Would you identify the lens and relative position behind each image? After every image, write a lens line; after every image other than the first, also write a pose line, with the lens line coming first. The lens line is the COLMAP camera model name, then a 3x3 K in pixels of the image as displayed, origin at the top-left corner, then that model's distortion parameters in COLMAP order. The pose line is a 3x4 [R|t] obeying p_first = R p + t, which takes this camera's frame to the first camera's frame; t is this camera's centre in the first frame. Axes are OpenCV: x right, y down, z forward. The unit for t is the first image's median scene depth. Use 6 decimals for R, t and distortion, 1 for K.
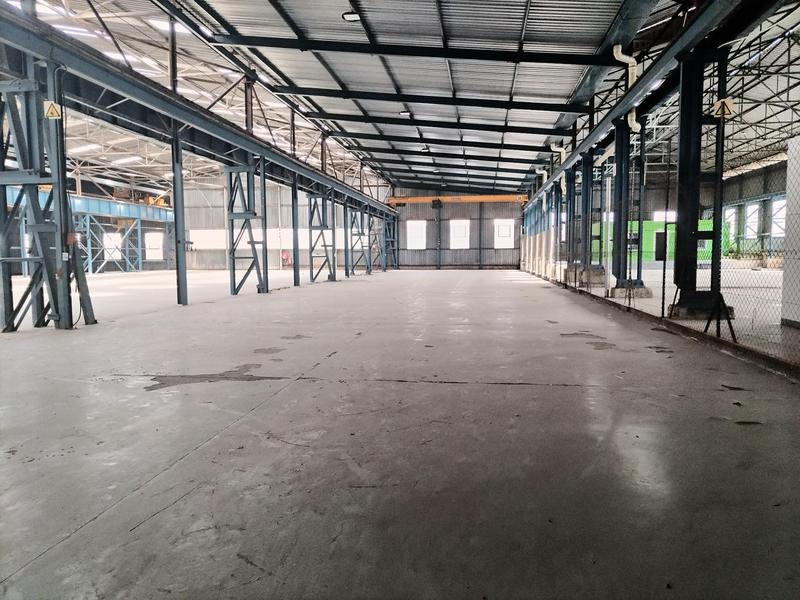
lens RADIAL K [[591.8, 0, 398.5], [0, 591.8, 300.2], [0, 0, 1]] dist [0.013224, -0.003376]
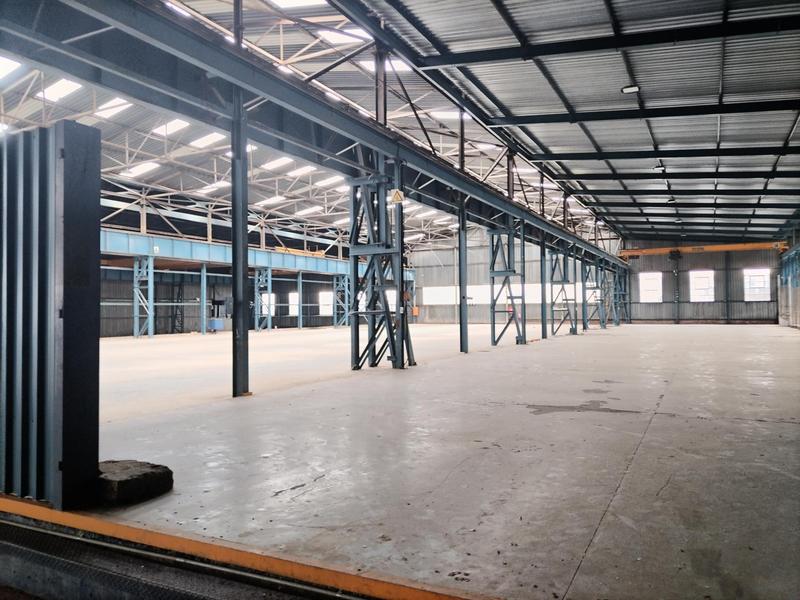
lens RADIAL K [[591.8, 0, 402.6], [0, 591.8, 301.8], [0, 0, 1]] dist [0.013224, -0.003376]
pose [[0.943082, -0.011273, -0.332368, -0.067653], [-0.018794, 0.996021, -0.087109, 0.007609], [0.332028, 0.088398, 0.939118, -0.074592]]
